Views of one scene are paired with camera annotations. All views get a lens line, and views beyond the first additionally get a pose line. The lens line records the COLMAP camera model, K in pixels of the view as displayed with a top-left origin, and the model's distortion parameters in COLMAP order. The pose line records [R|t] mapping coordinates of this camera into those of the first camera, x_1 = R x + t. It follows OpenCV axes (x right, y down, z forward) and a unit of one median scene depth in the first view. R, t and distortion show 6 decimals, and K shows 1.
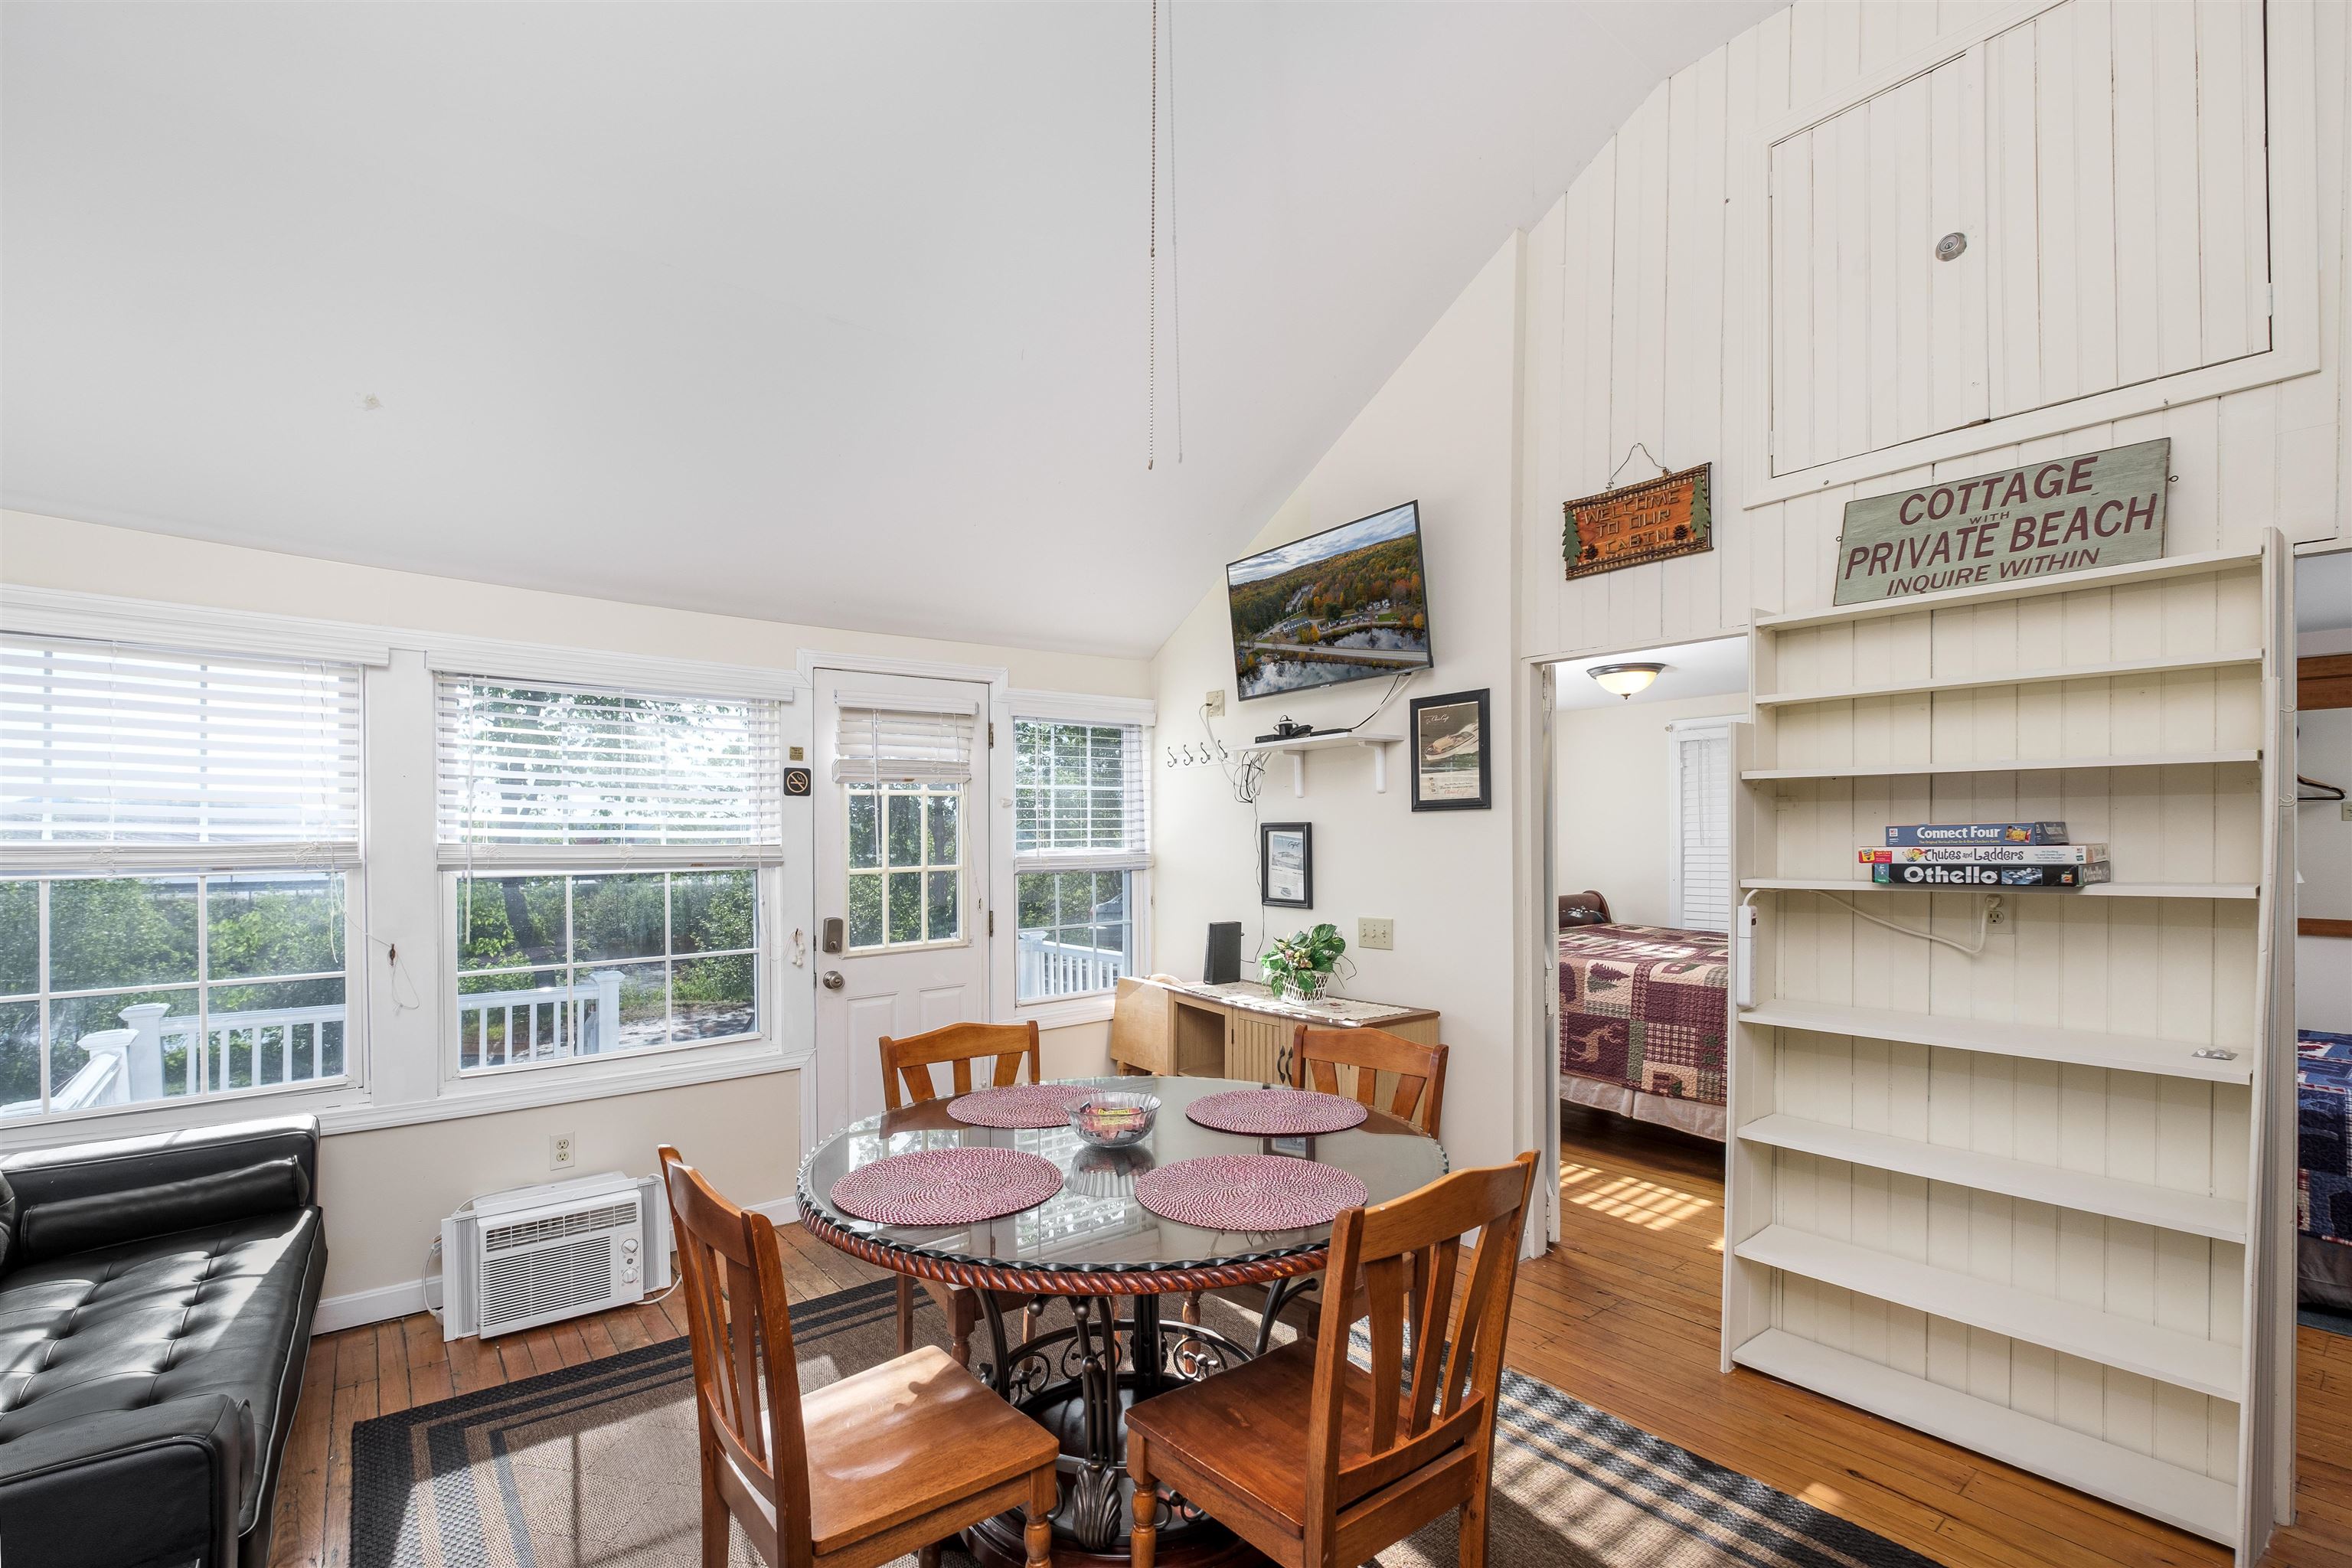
lens RADIAL K [[1041.0, 0, 1118.1], [0, 1041.0, 840.1], [0, 0, 1]] dist [-0.008067, 0.000682]
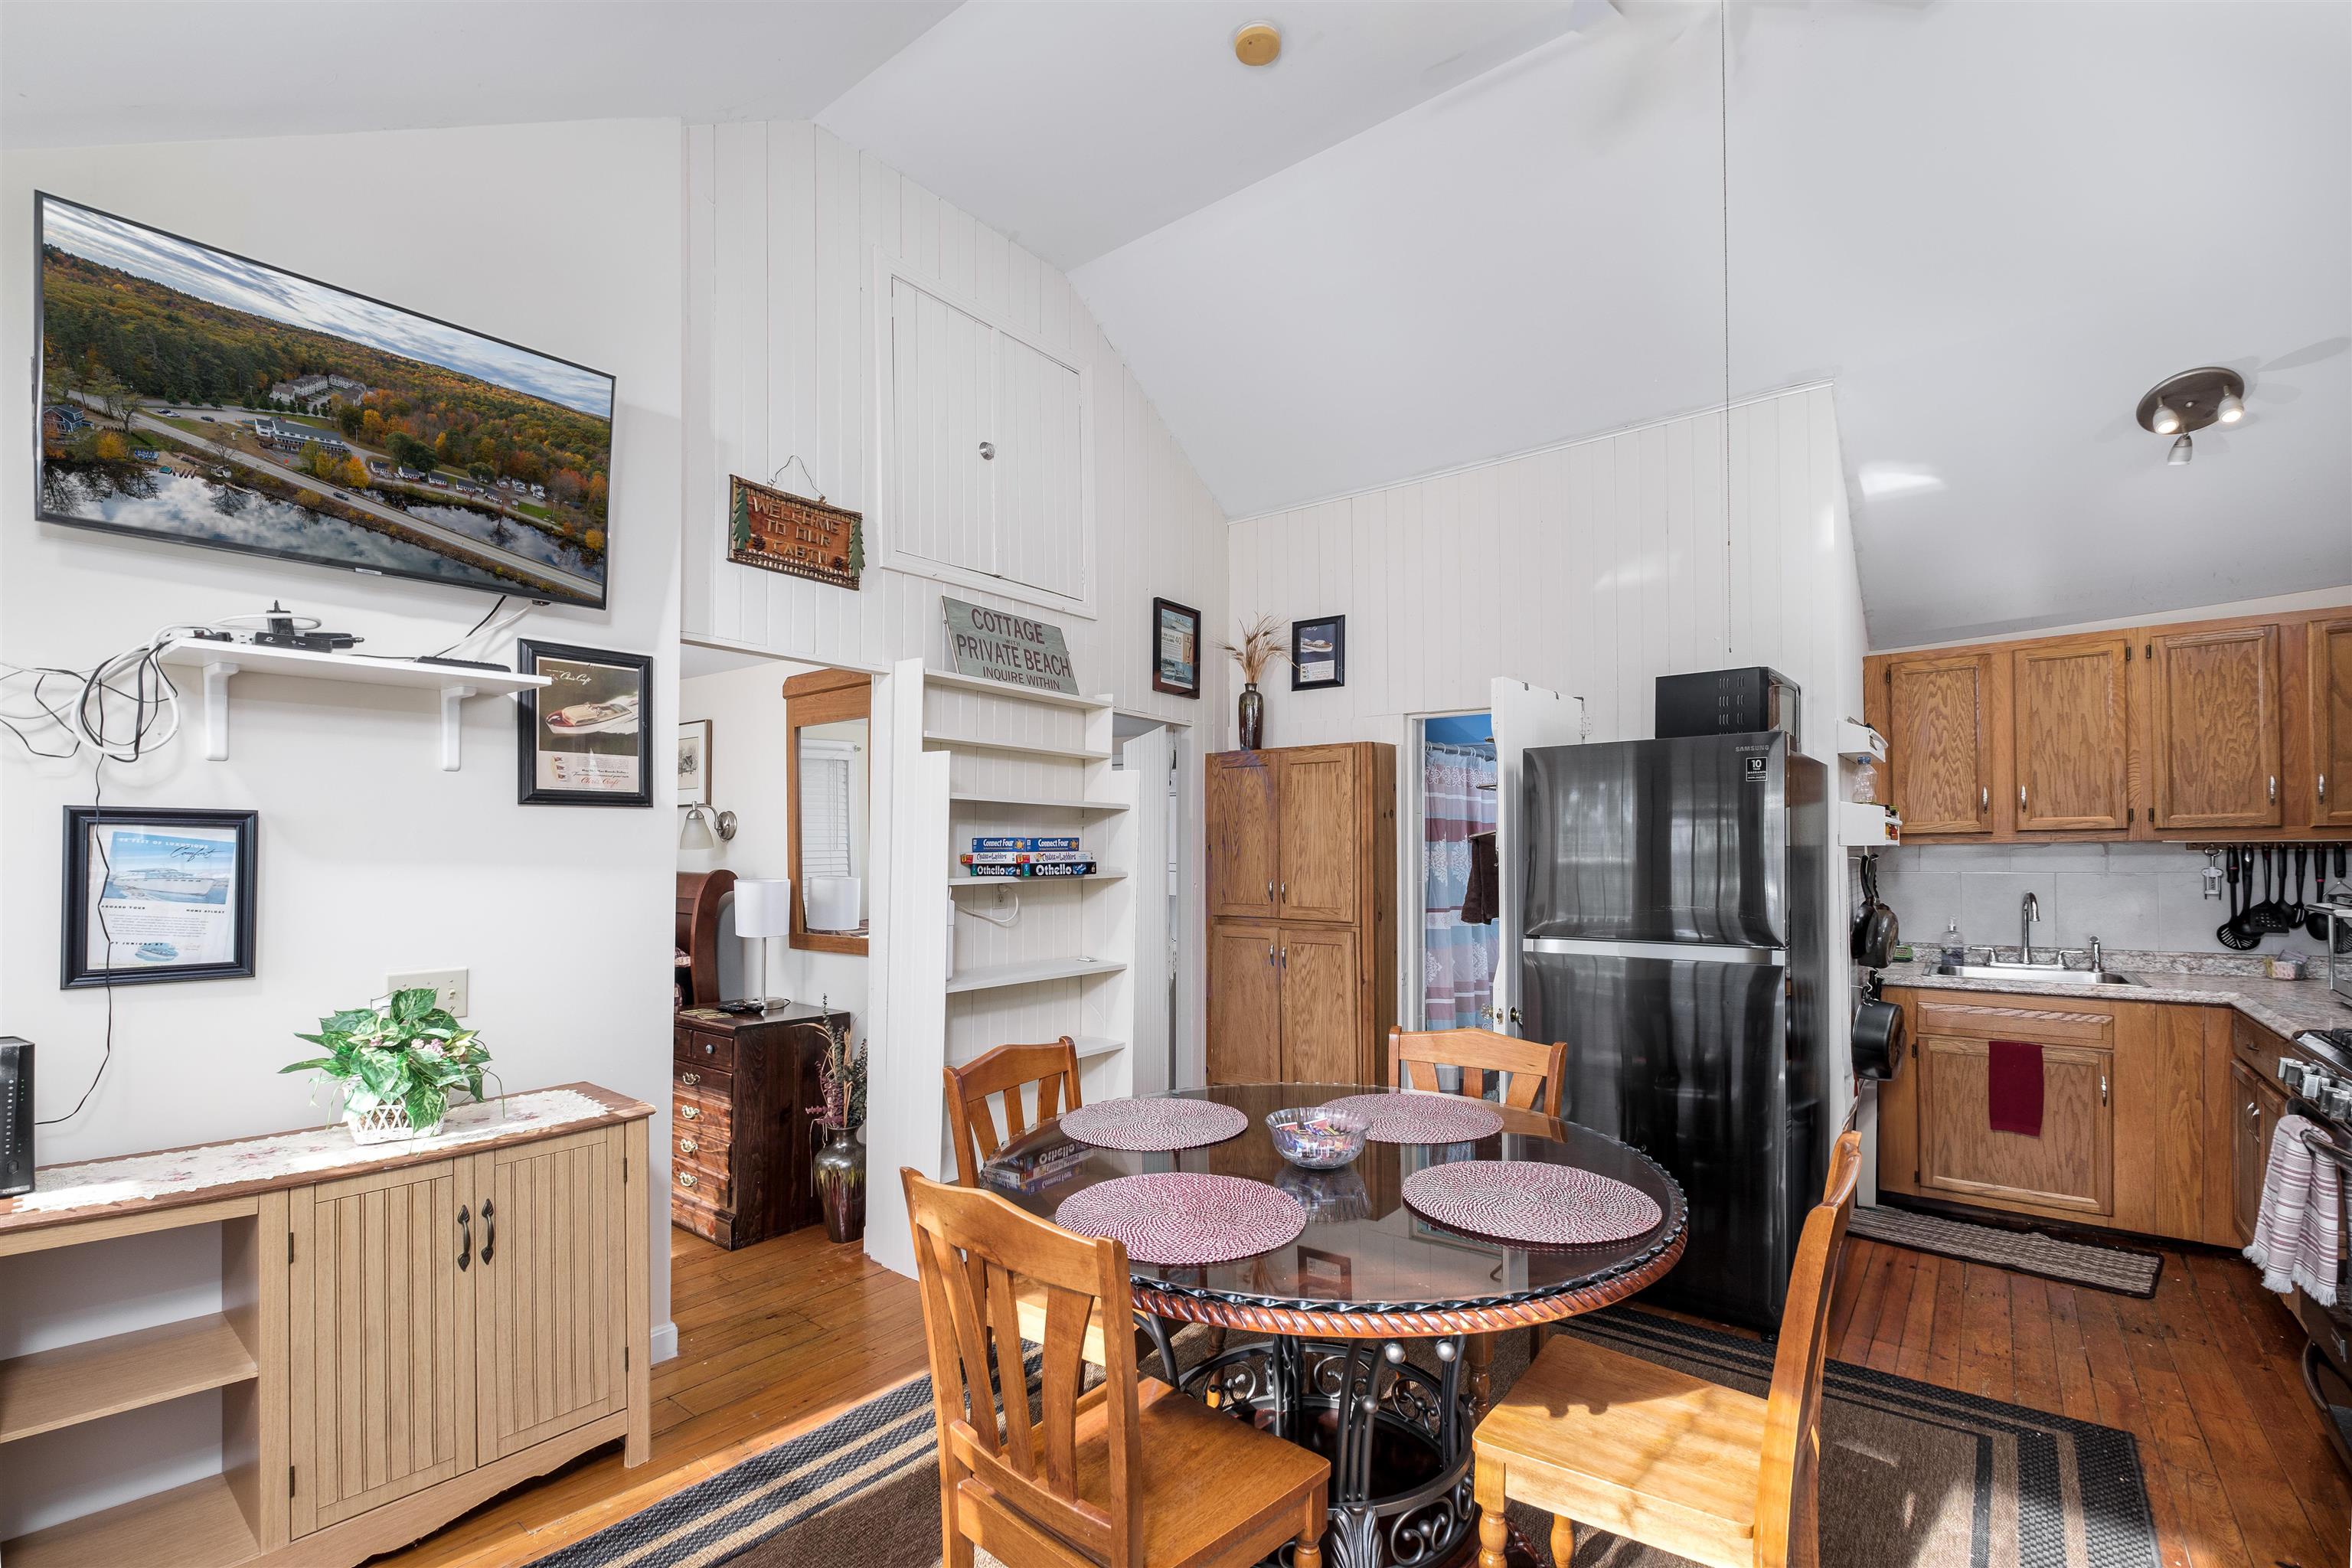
lens RADIAL K [[1041.0, 0, 1164.7], [0, 1041.0, 859.9], [0, 0, 1]] dist [-0.008067, 0.000682]
pose [[-0.250657, 0.002443, 0.968073, -0.478572], [0.007789, 0.999970, -0.000506, 0.012595], [-0.968045, 0.007414, -0.250668, 0.763812]]
